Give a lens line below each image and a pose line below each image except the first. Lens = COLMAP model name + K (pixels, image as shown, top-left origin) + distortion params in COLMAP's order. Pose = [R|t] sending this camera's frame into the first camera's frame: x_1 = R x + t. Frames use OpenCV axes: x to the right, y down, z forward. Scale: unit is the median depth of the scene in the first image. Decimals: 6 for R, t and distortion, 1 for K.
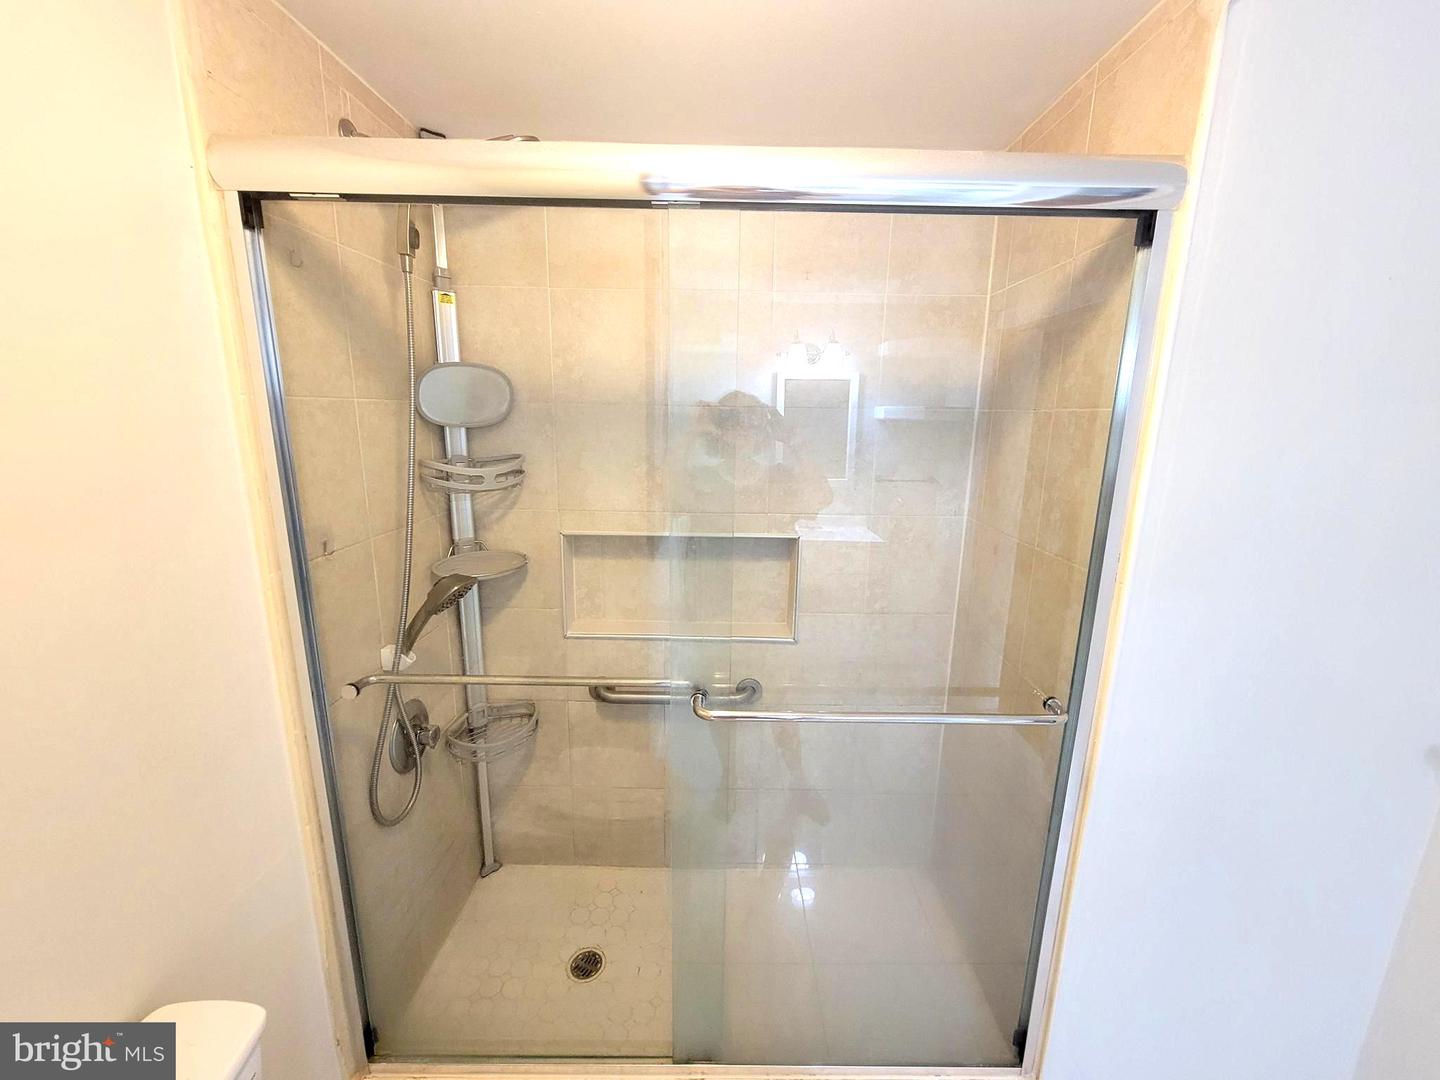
lens RADIAL K [[588.4, 0, 728.2], [0, 588.4, 542.8], [0, 0, 1]] dist [-0.004450, 0.000738]
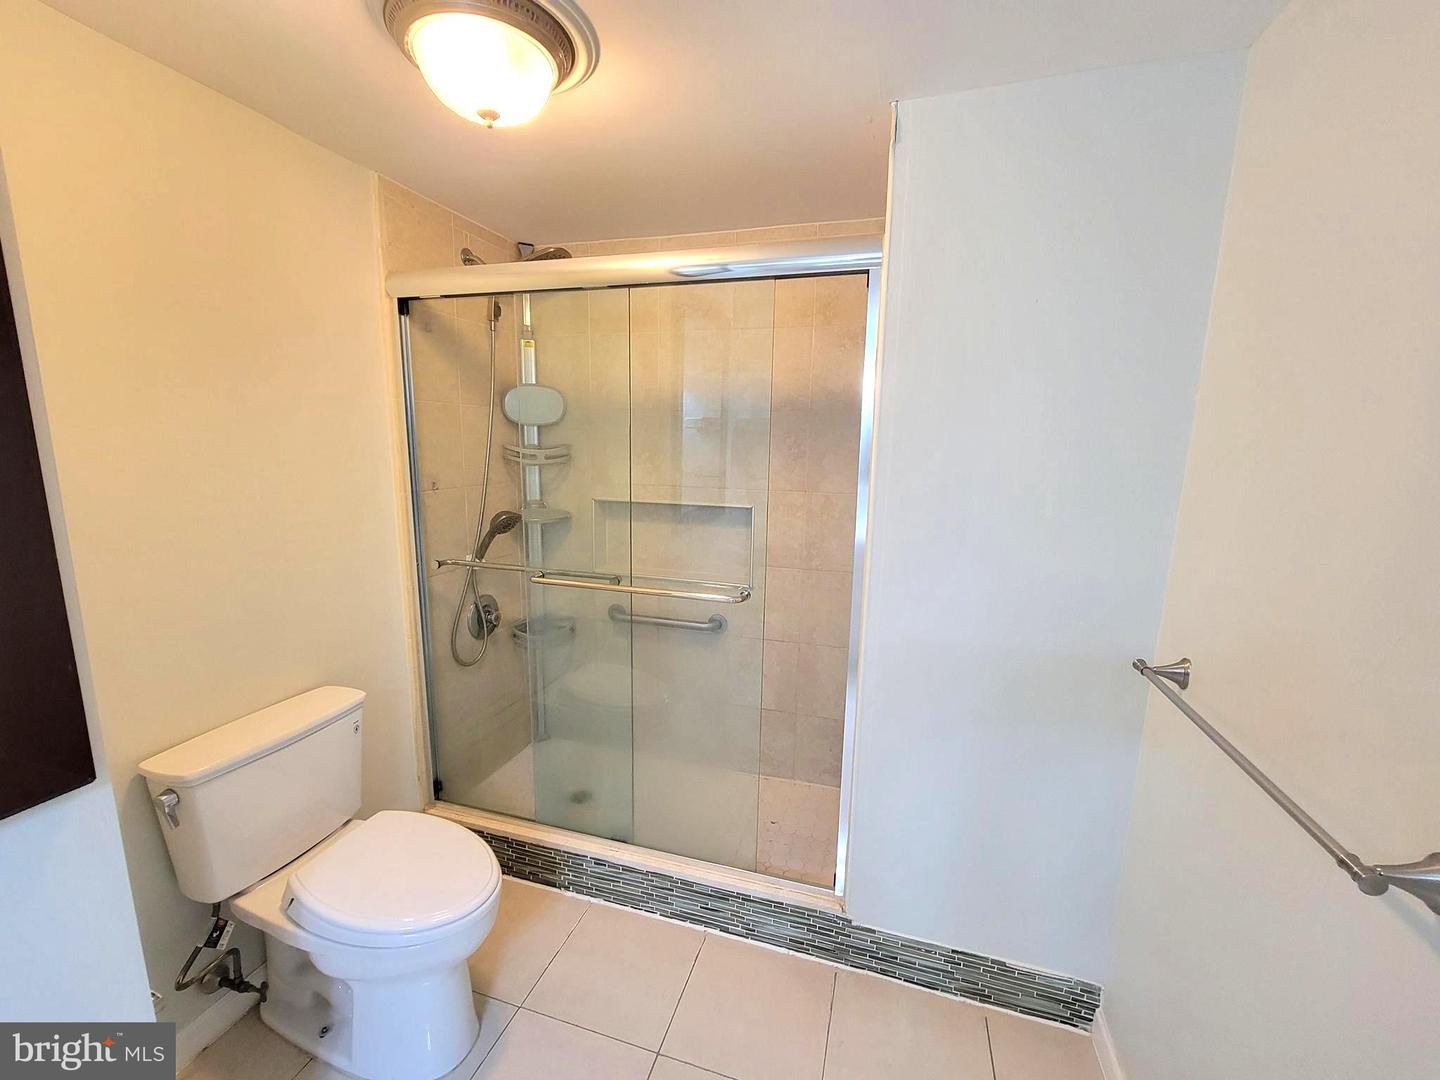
lens RADIAL K [[588.4, 0, 728.2], [0, 588.4, 542.8], [0, 0, 1]] dist [-0.004450, 0.000738]
pose [[0.960495, 0.049195, -0.273916, 0.492248], [-0.063274, 0.997078, -0.042798, 0.148713], [0.271010, 0.058439, 0.960801, -0.338414]]
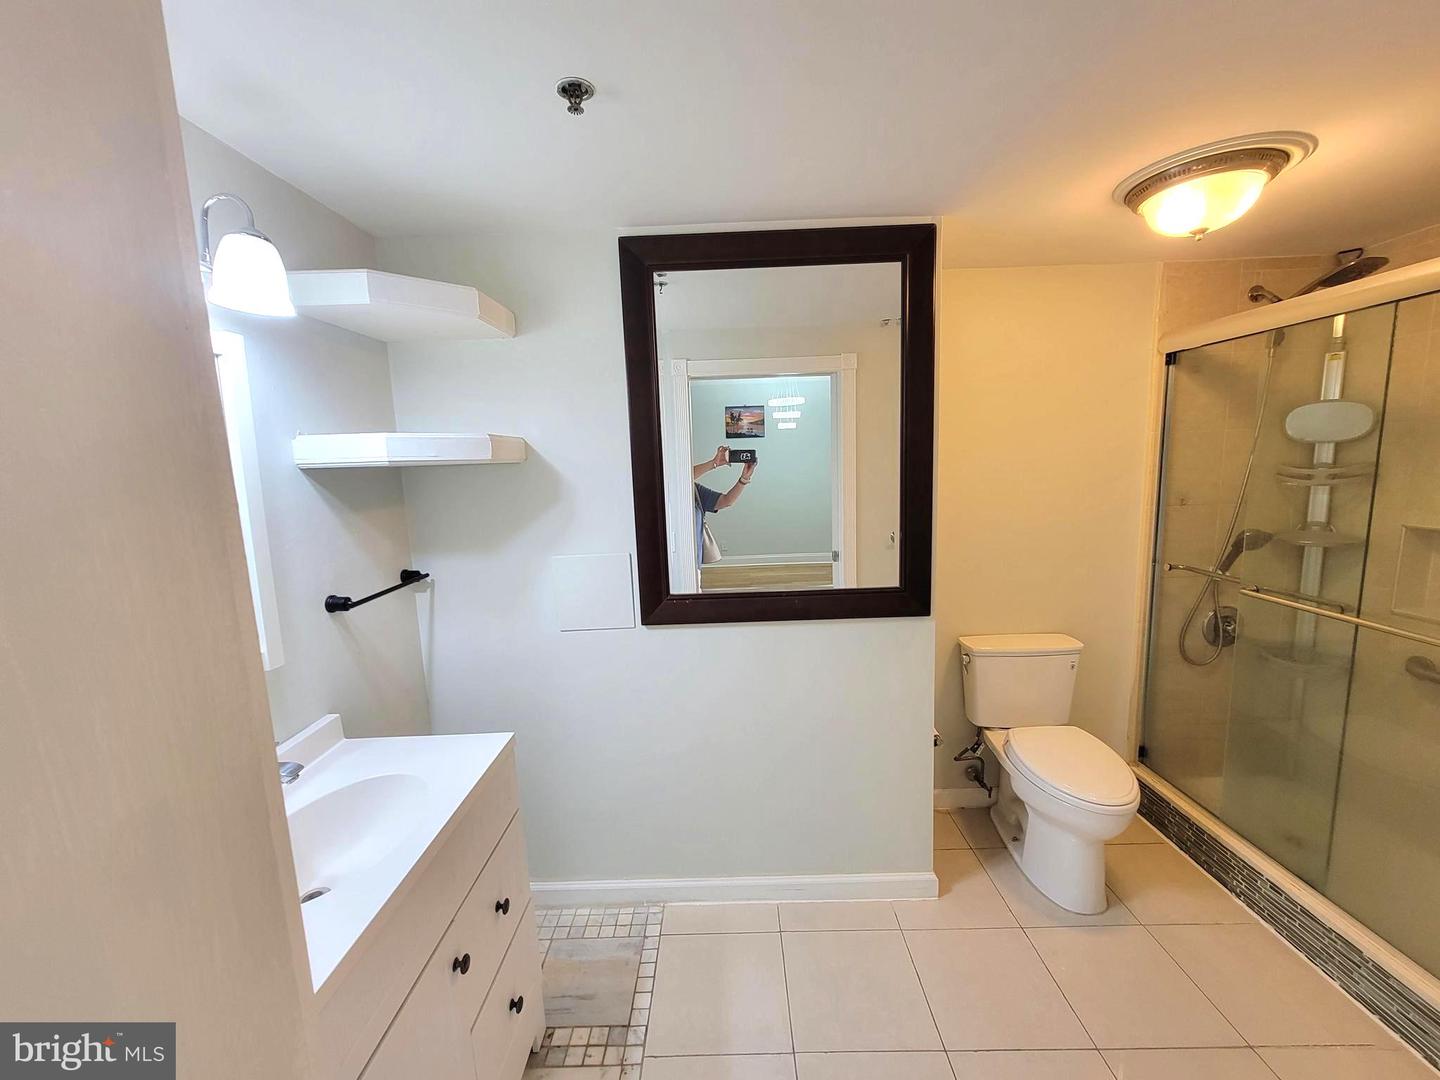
lens RADIAL K [[588.4, 0, 728.2], [0, 588.4, 542.8], [0, 0, 1]] dist [-0.004450, 0.000738]
pose [[0.012396, 0.124657, -0.992122, 1.030106], [-0.184746, 0.975402, 0.120248, 0.147421], [0.982708, 0.181801, 0.035121, -0.474372]]
